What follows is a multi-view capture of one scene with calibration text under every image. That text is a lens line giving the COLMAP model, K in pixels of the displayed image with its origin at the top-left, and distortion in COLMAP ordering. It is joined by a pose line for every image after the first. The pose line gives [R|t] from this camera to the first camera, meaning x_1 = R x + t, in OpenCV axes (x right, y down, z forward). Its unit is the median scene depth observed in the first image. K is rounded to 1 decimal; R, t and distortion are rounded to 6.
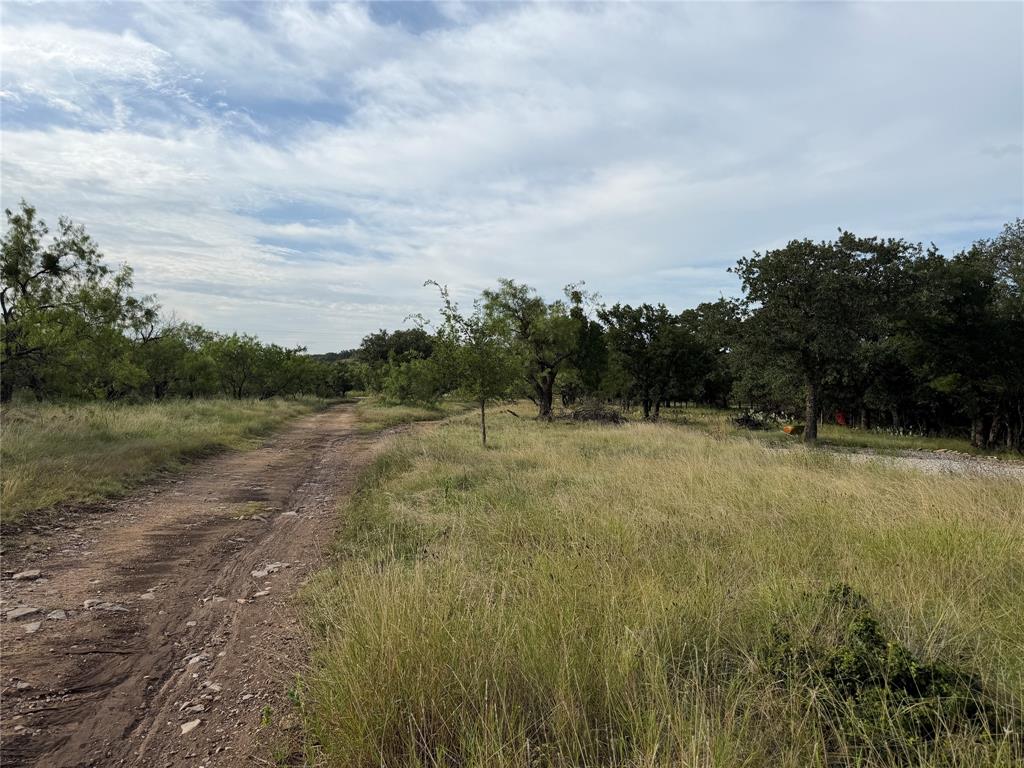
lens RADIAL K [[961.9, 0, 514.0], [0, 961.9, 342.8], [0, 0, 1]] dist [0.174931, -0.417696]
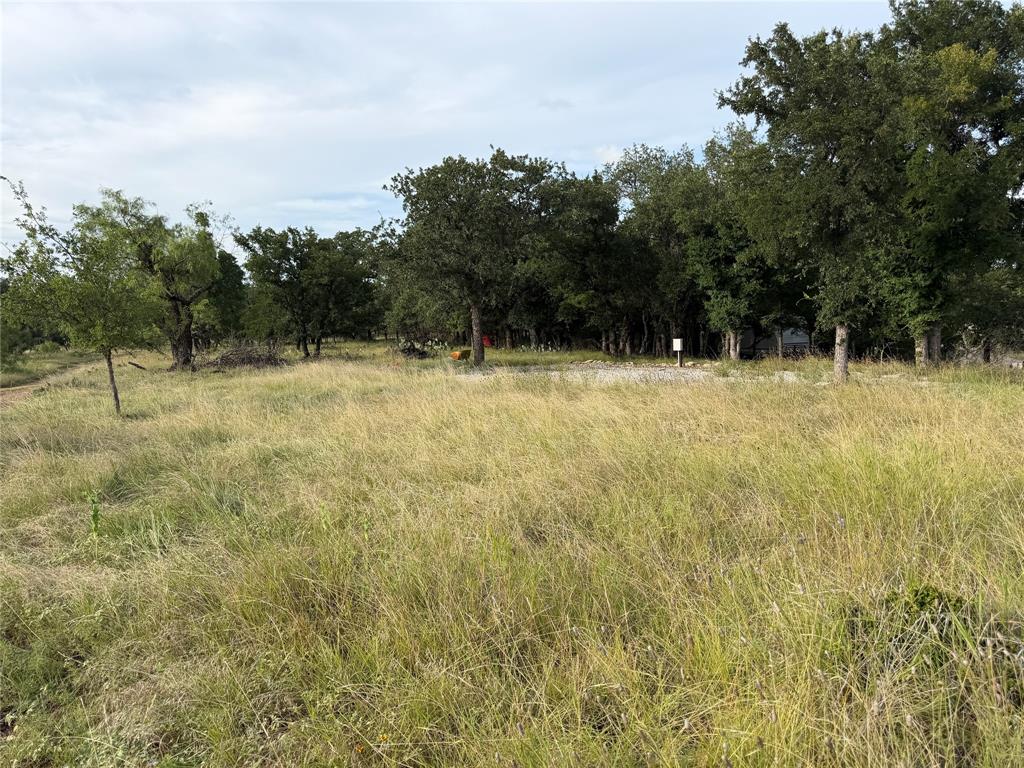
lens RADIAL K [[724.1, 0, 505.8], [0, 724.1, 384.1], [0, 0, 1]] dist [0.129468, -0.251915]
pose [[0.855497, -0.106070, 0.506828, -0.049899], [0.048224, 0.990861, 0.125970, 0.027291], [-0.515558, -0.083325, 0.852793, 0.337334]]
